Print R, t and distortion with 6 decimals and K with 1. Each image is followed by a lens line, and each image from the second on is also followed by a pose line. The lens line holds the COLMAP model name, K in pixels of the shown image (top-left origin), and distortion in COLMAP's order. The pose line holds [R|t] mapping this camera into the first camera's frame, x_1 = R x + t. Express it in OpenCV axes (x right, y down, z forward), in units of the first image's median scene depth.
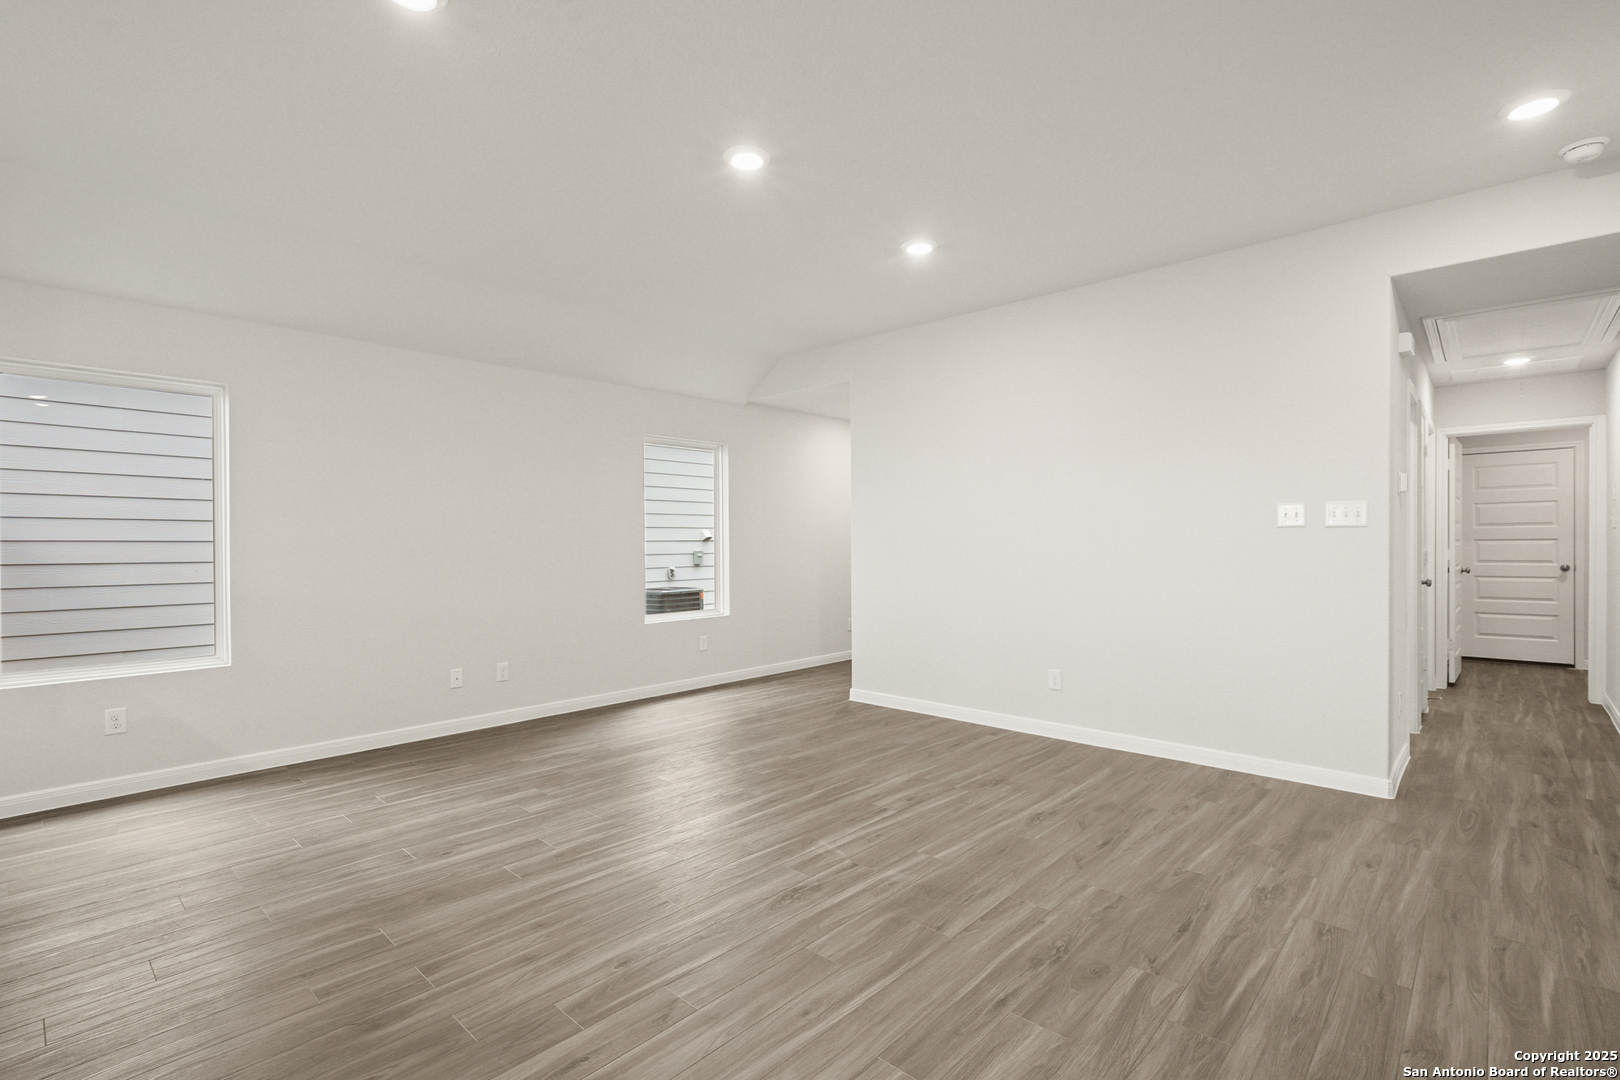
lens RADIAL K [[751.2, 0, 809.3], [0, 751.2, 540.1], [0, 0, 1]] dist [0.036066, -0.000086]
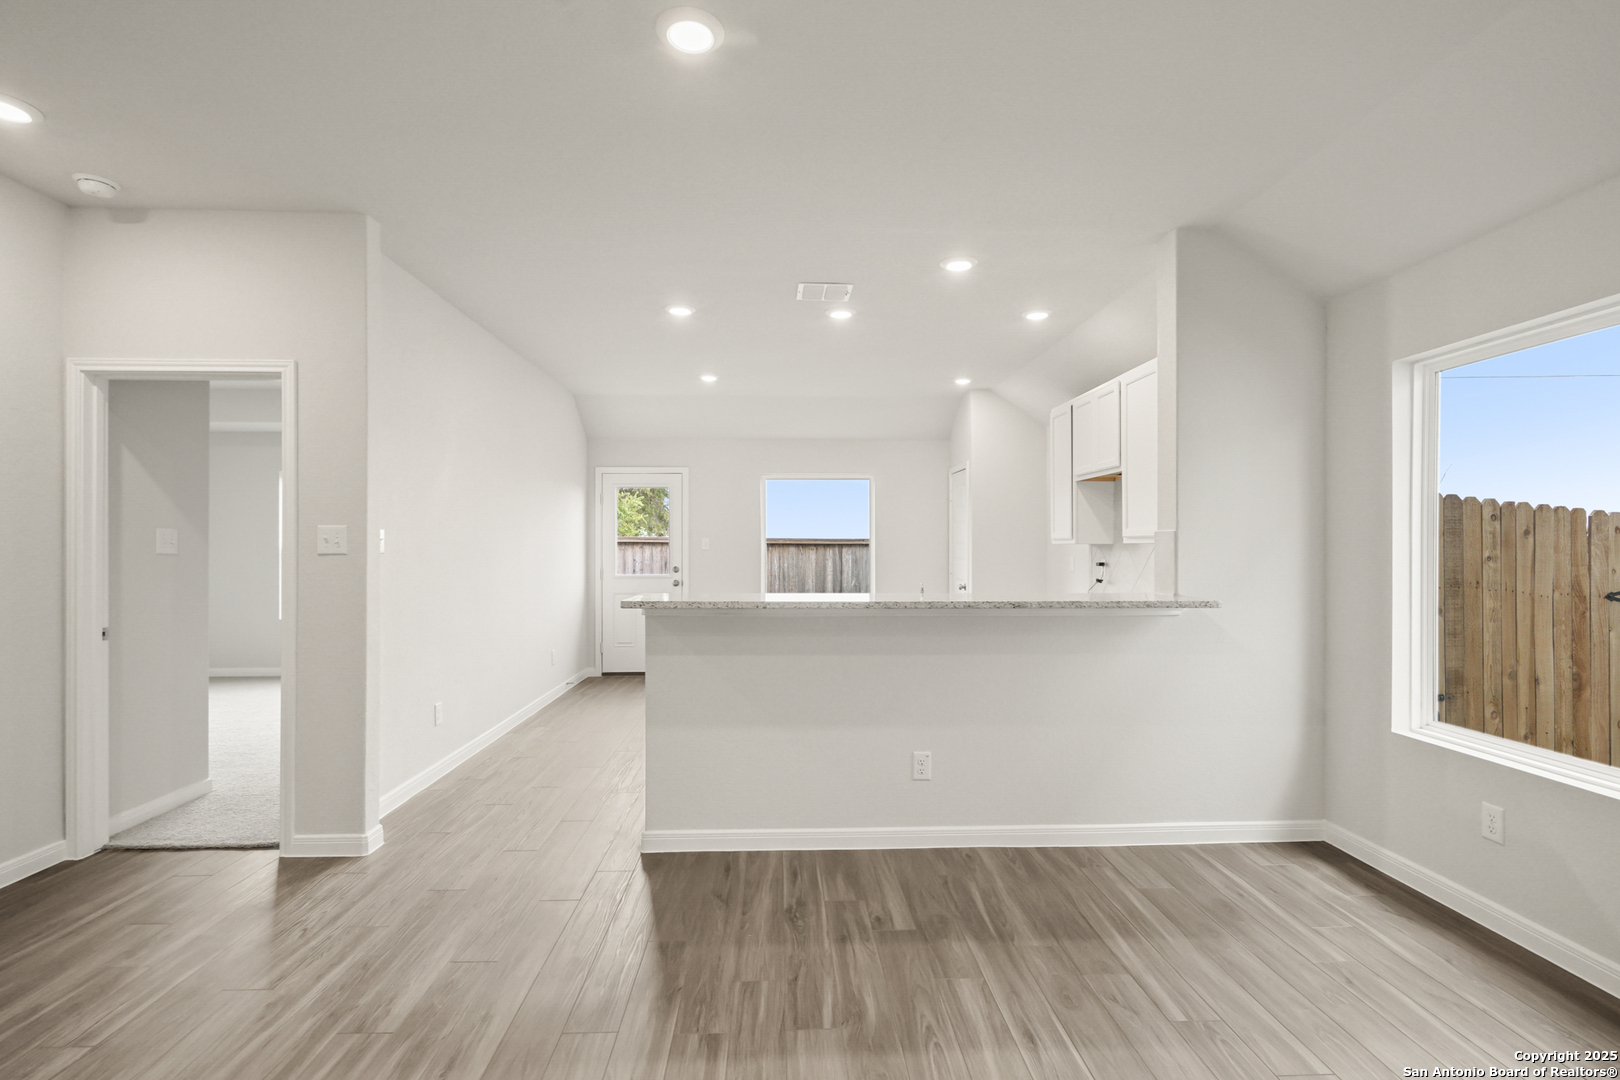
lens RADIAL K [[751.2, 0, 815.0], [0, 751.2, 542.9], [0, 0, 1]] dist [0.036066, -0.000086]
pose [[-0.703388, 0.003620, -0.710796, 0.044301], [0.002212, 0.999993, 0.002905, -0.026298], [0.710802, 0.000471, -0.703392, 1.167524]]
